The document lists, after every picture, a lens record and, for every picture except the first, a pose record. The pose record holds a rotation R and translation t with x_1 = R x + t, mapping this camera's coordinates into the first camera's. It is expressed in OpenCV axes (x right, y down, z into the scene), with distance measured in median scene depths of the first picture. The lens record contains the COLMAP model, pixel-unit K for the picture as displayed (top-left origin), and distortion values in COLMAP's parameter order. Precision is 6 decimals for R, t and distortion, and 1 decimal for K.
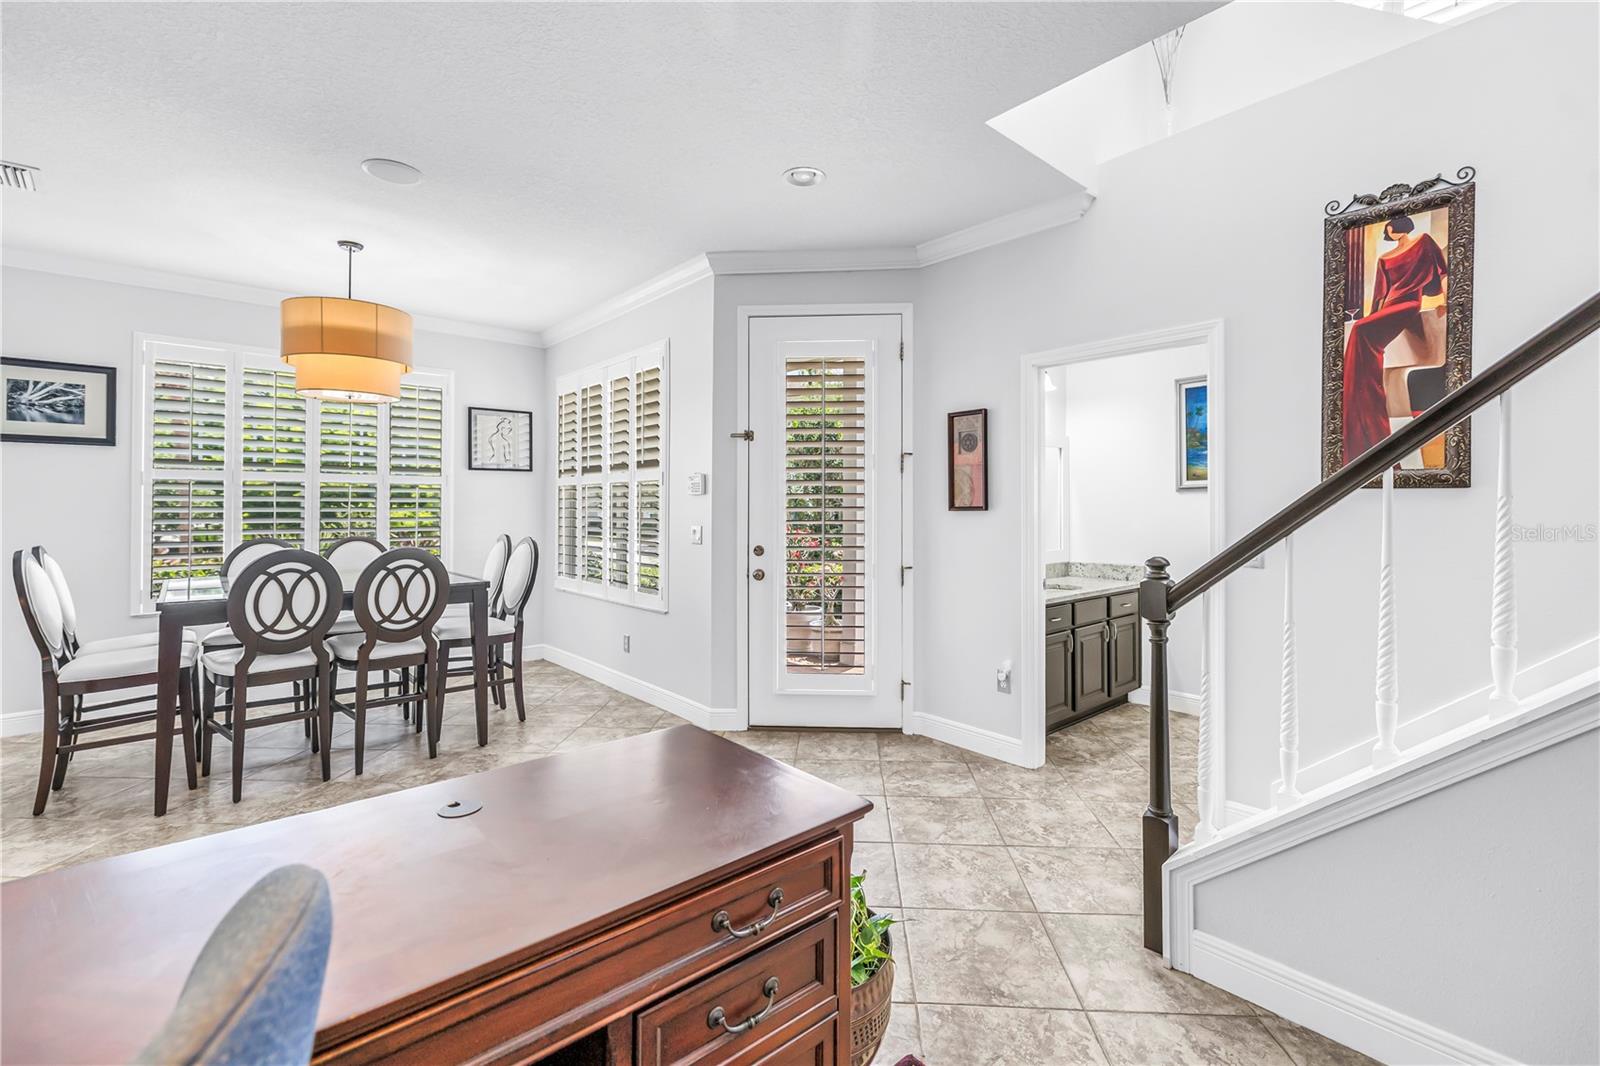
lens RADIAL K [[698.6, 0, 793.3], [0, 698.6, 497.4], [0, 0, 1]] dist [-0.000474, 0.000167]
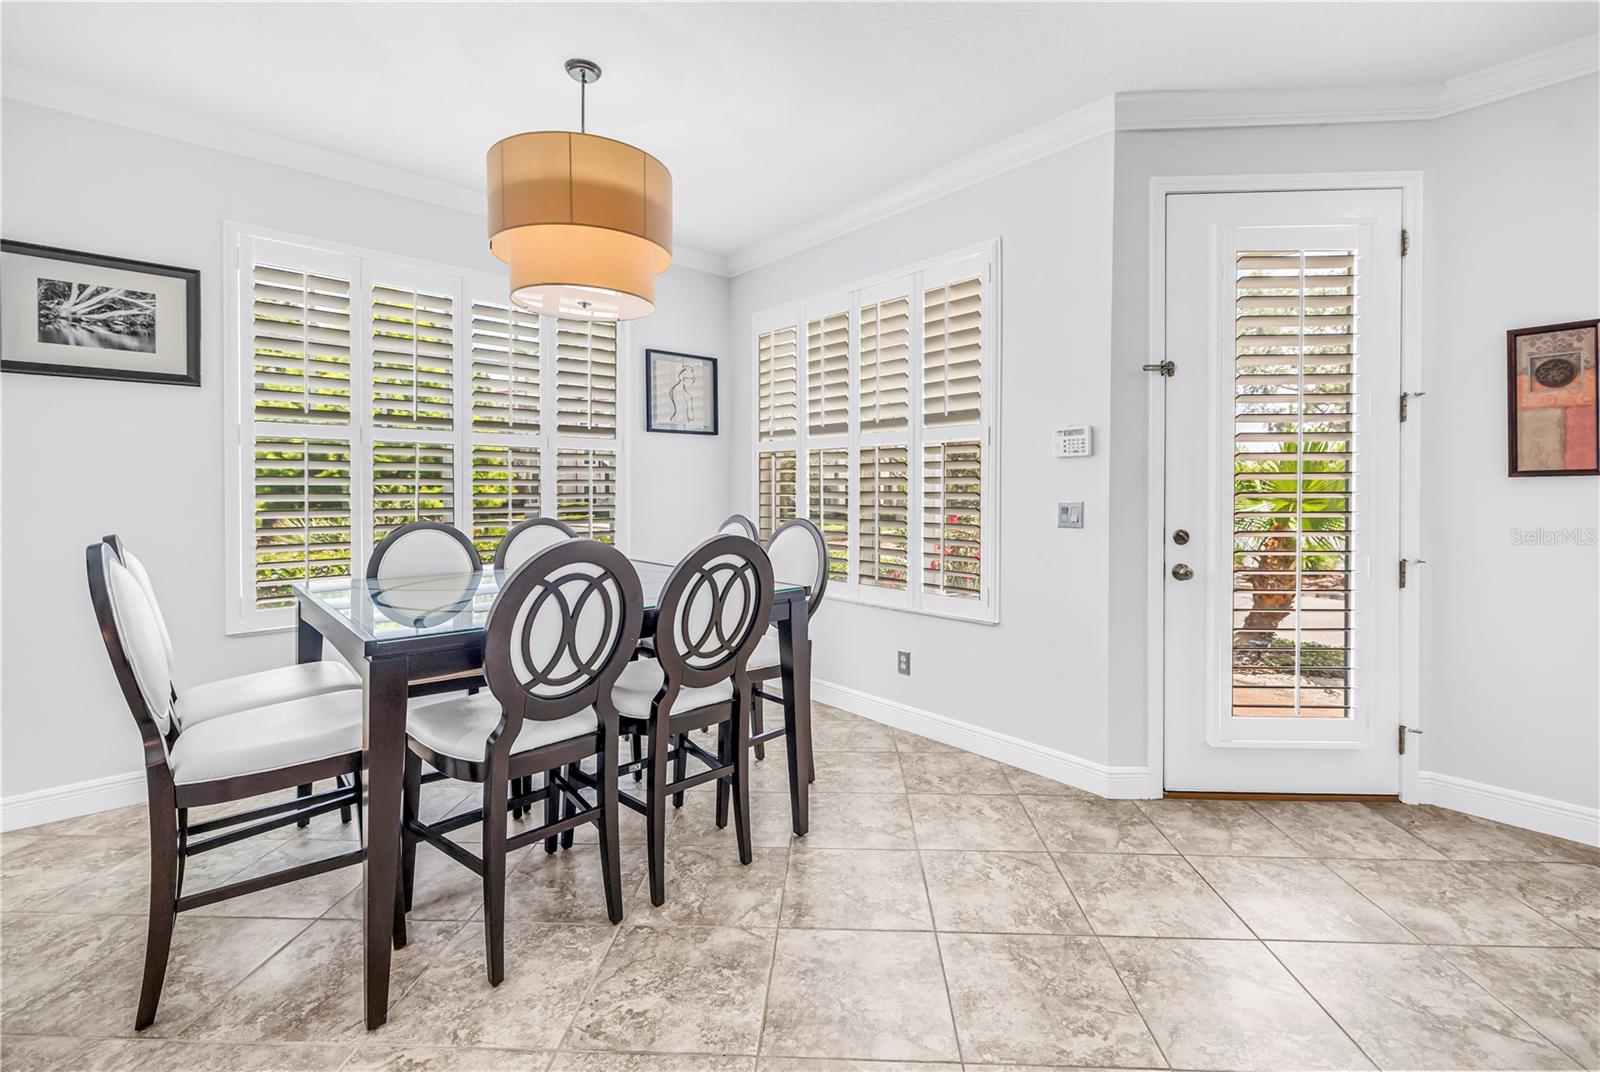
lens RADIAL K [[674.8, 0, 802.0], [0, 674.8, 493.6], [0, 0, 1]] dist [0.001479, 0.000223]
pose [[0.999608, -0.001206, 0.027988, -0.421586], [0.000657, 0.999807, 0.019611, 0.019426], [-0.028006, -0.019585, 0.999416, 0.337301]]
